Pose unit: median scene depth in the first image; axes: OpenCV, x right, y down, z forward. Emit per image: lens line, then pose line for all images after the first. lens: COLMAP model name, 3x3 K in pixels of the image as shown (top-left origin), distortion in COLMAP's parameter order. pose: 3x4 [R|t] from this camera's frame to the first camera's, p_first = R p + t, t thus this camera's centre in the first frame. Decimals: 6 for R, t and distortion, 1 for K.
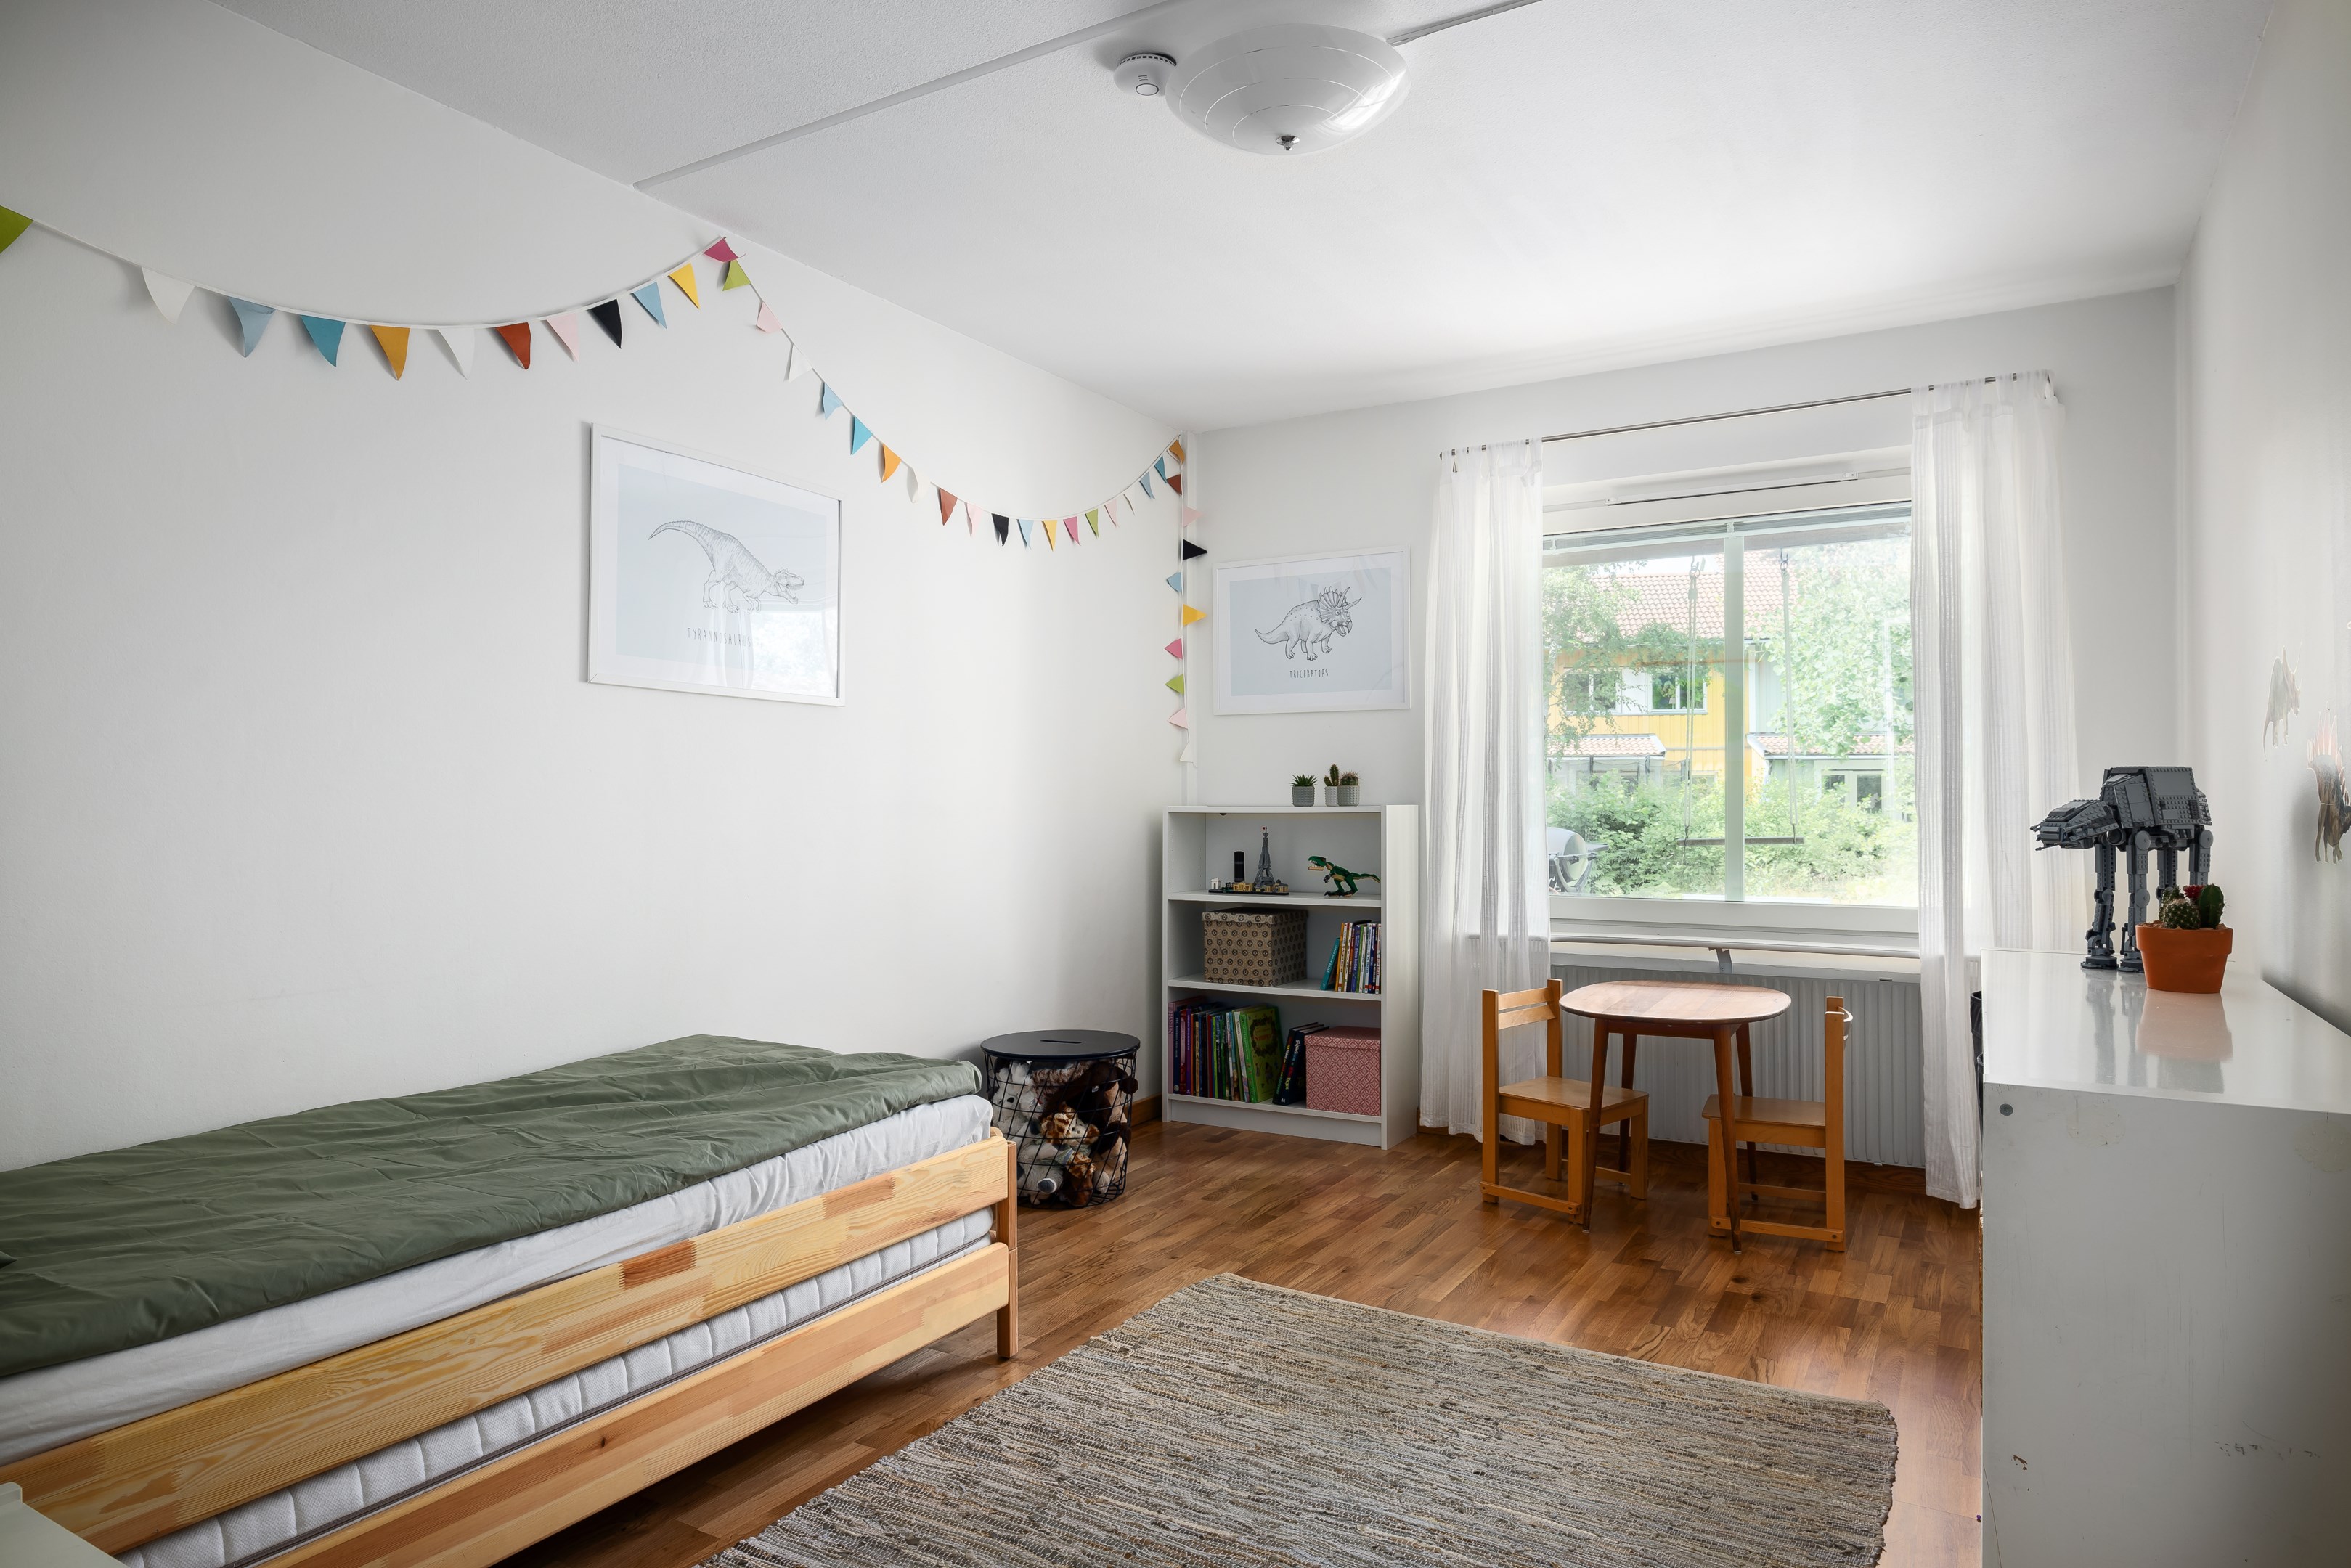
lens RADIAL K [[1377.9, 0, 1183.9], [0, 1377.9, 783.5], [0, 0, 1]] dist [0.001243, 0.000229]
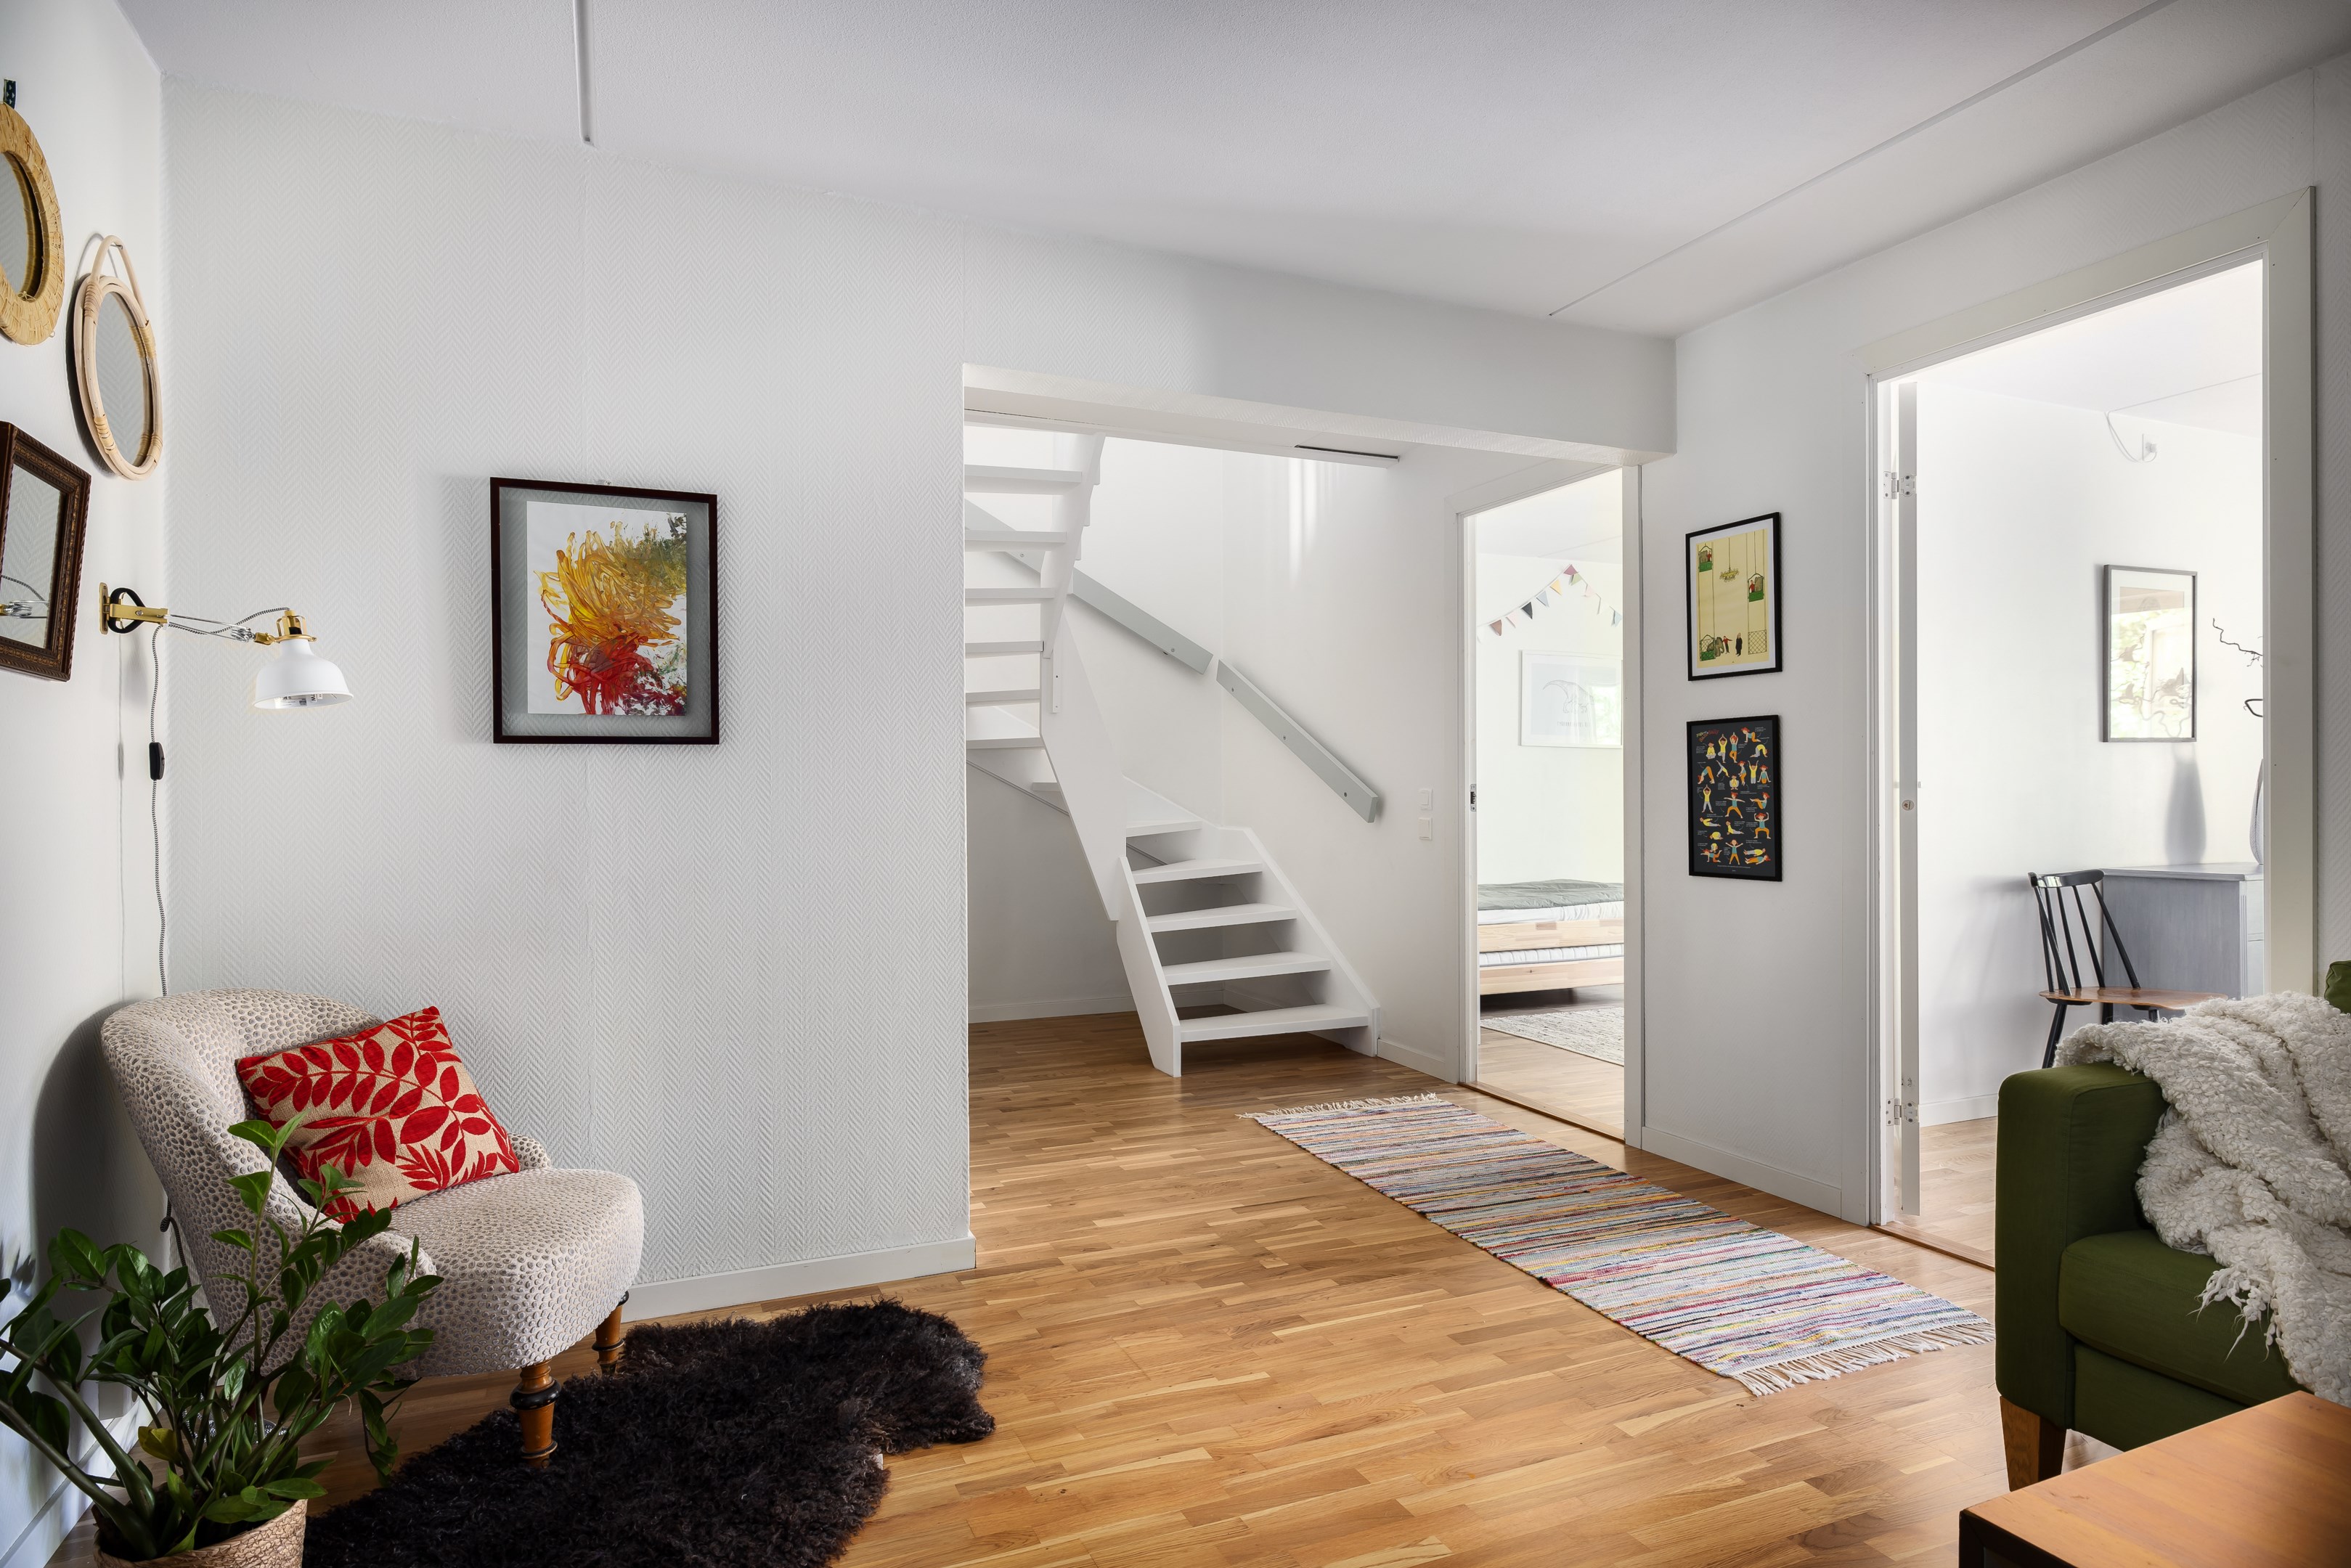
lens RADIAL K [[1318.3, 0, 1179.7], [0, 1318.3, 791.0], [0, 0, 1]] dist [-0.002785, -0.000082]
pose [[0.799442, -0.002849, -0.600737, 0.573507], [0.010321, 0.999906, 0.008993, -0.016560], [0.600655, -0.013390, 0.799396, -1.444710]]
